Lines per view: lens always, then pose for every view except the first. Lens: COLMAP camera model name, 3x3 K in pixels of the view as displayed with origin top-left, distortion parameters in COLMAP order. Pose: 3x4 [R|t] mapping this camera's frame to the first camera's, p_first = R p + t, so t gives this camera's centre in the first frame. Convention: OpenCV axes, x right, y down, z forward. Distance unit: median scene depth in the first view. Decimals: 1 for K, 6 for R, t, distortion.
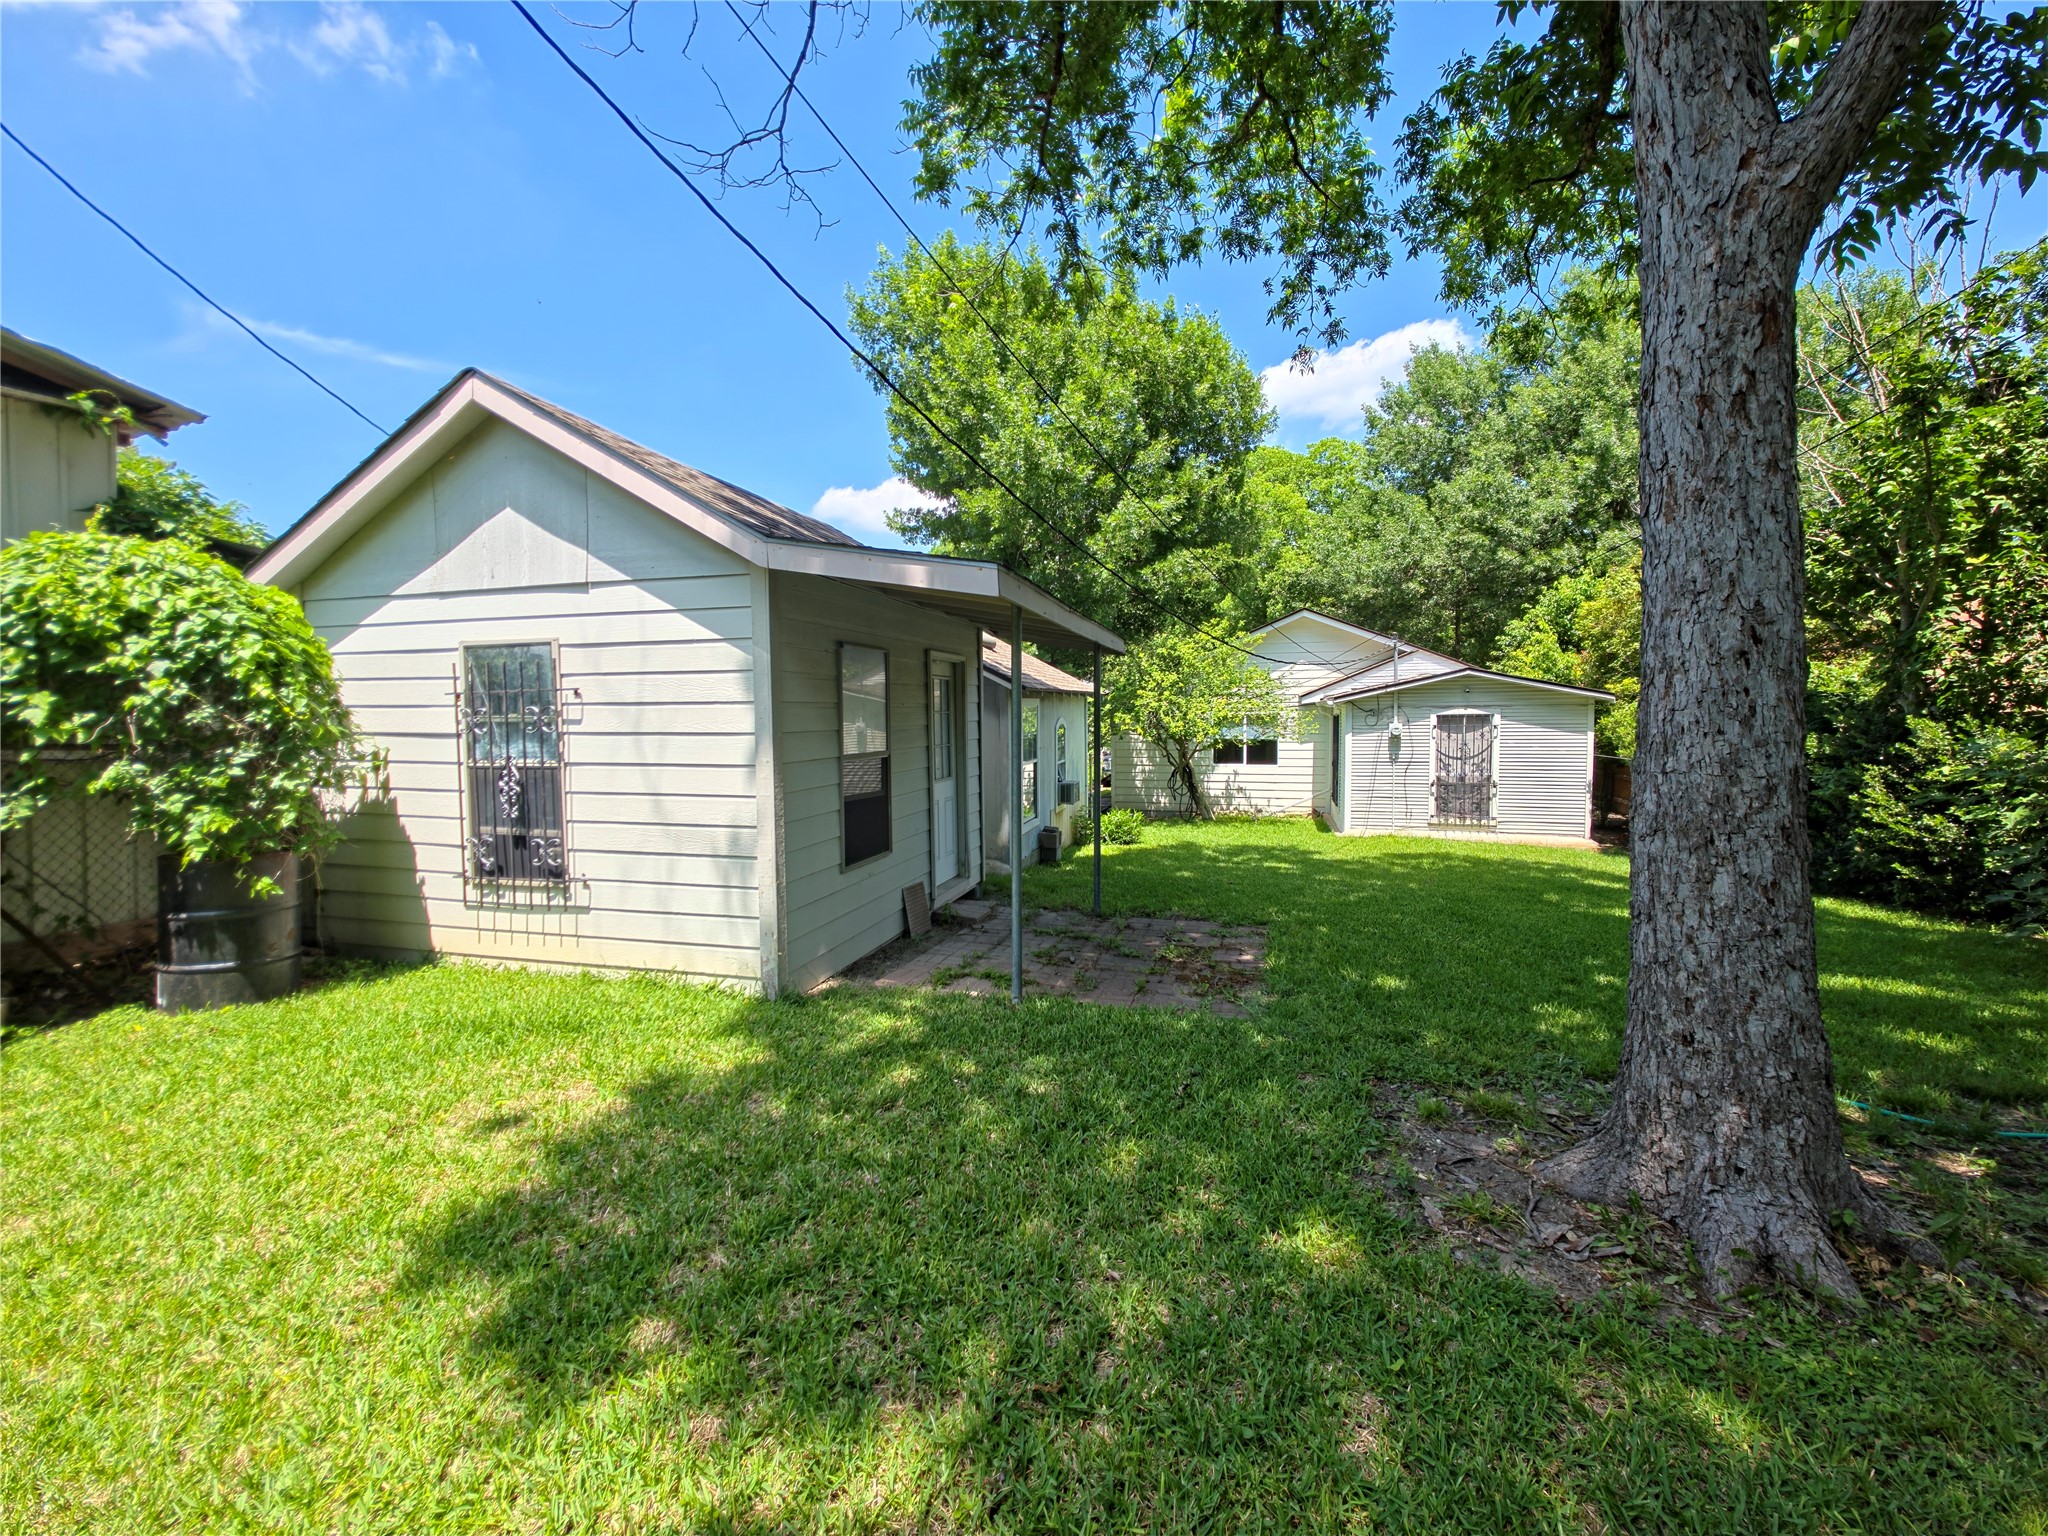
lens RADIAL K [[827.1, 0, 1028.3], [0, 827.1, 760.5], [0, 0, 1]] dist [0.007389, -0.002655]
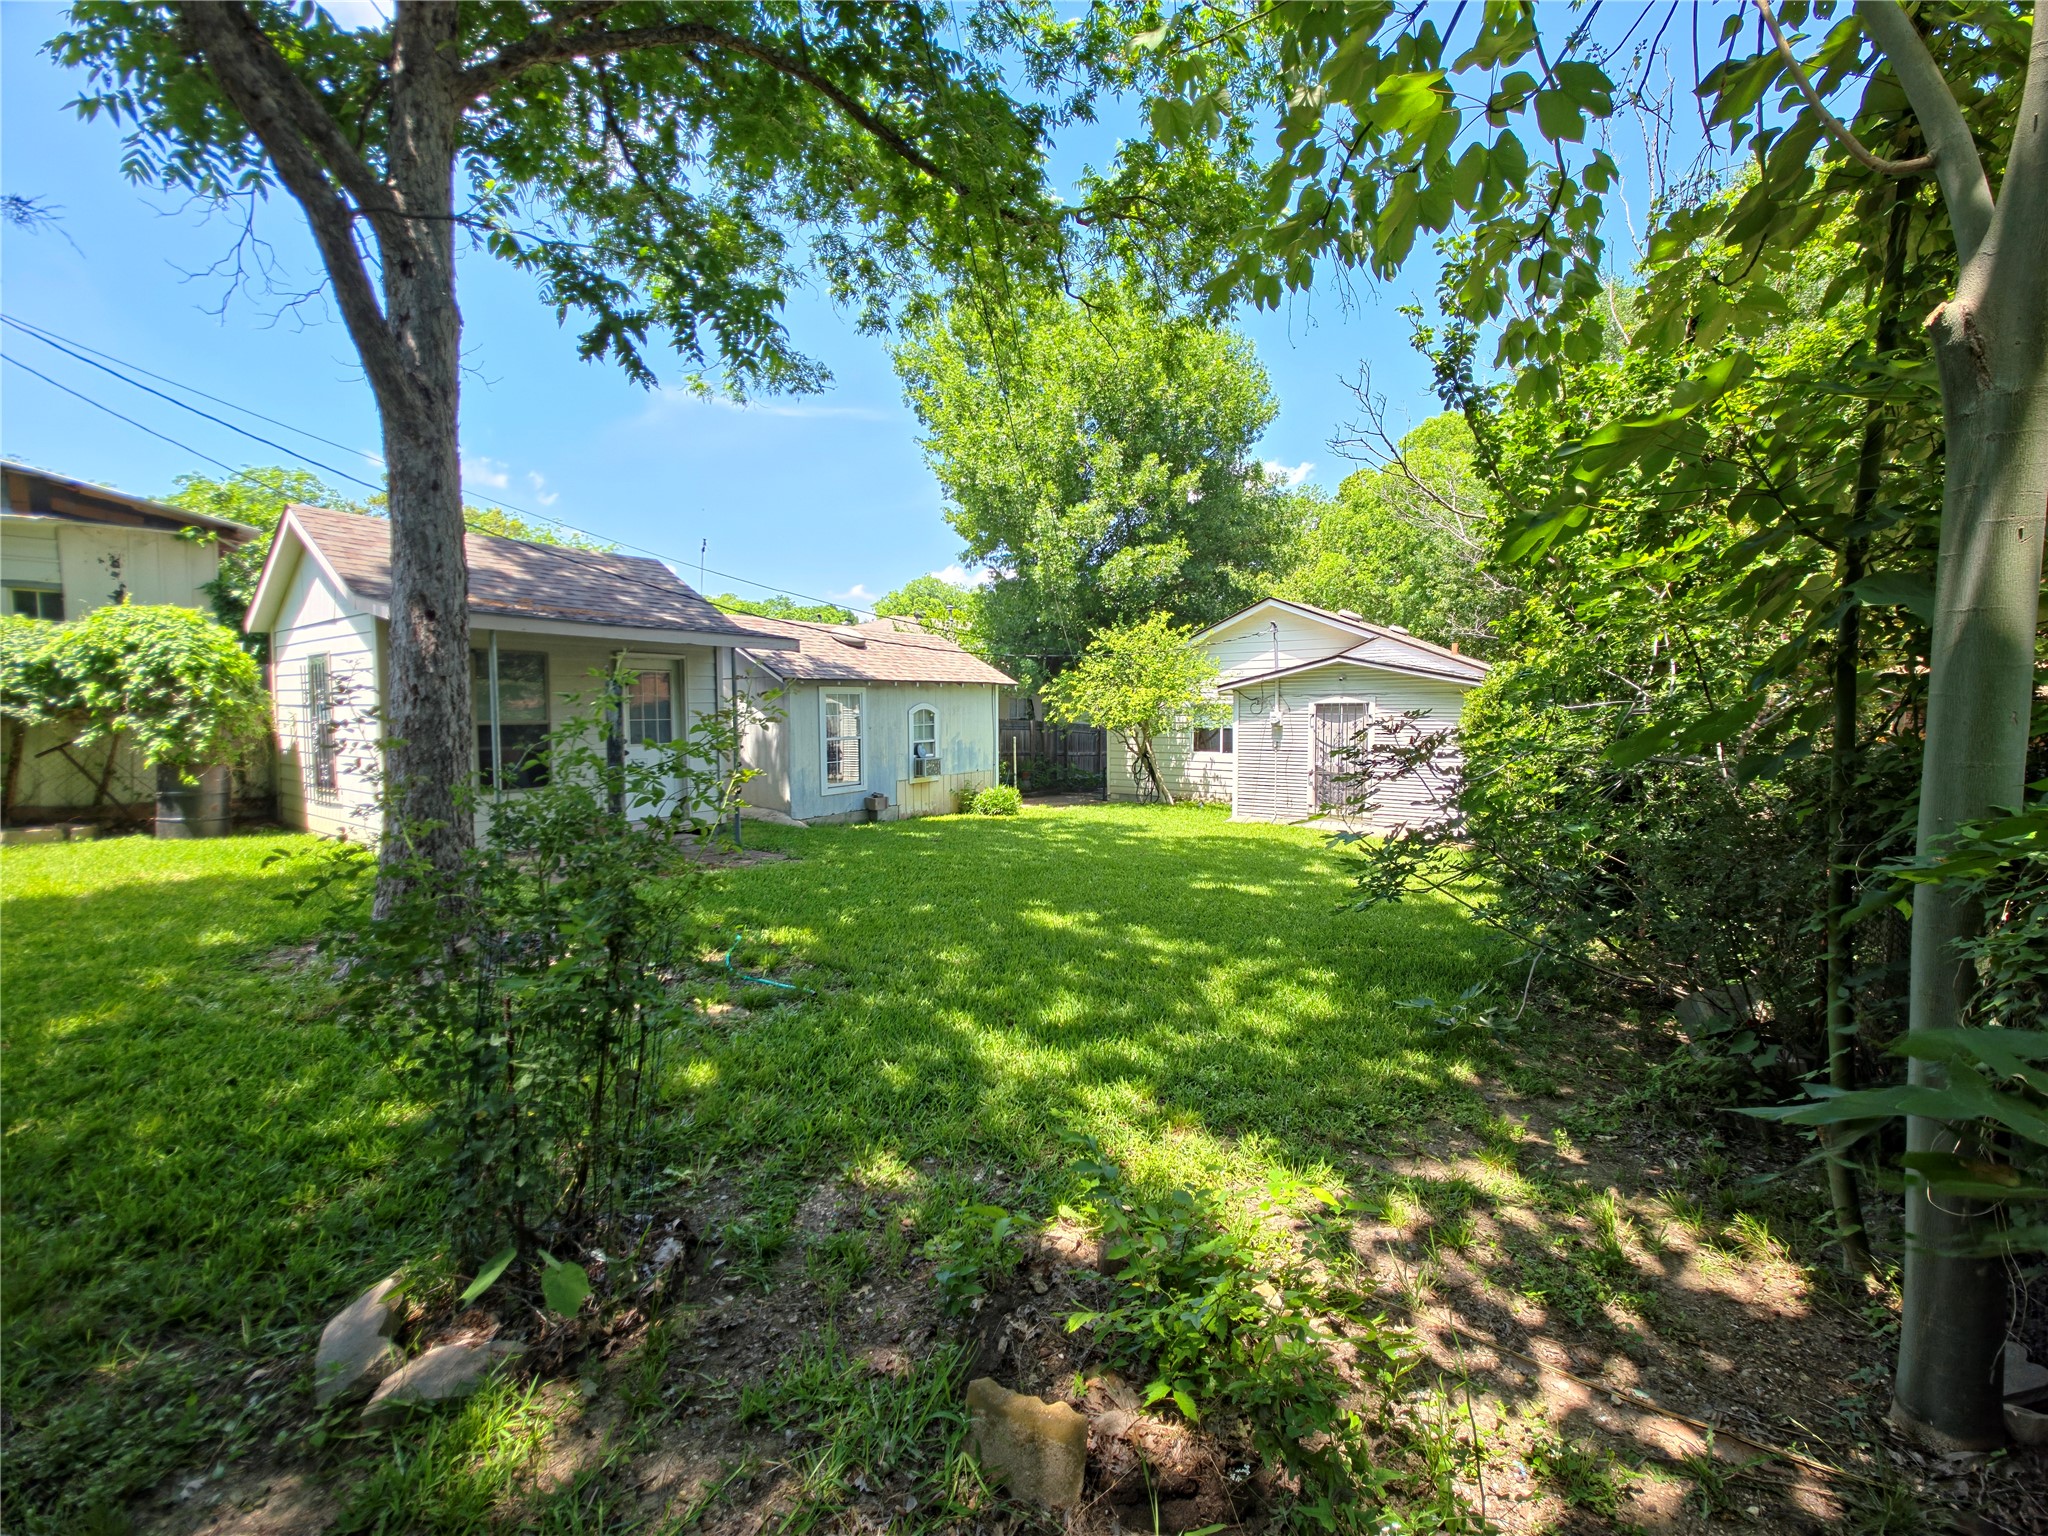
lens RADIAL K [[827.1, 0, 1022.3], [0, 827.1, 767.7], [0, 0, 1]] dist [0.007389, -0.002655]
pose [[0.935351, 0.032554, -0.352220, 1.676781], [-0.025971, 0.999389, 0.023400, 0.024483], [0.352766, -0.012740, 0.935625, -0.160973]]
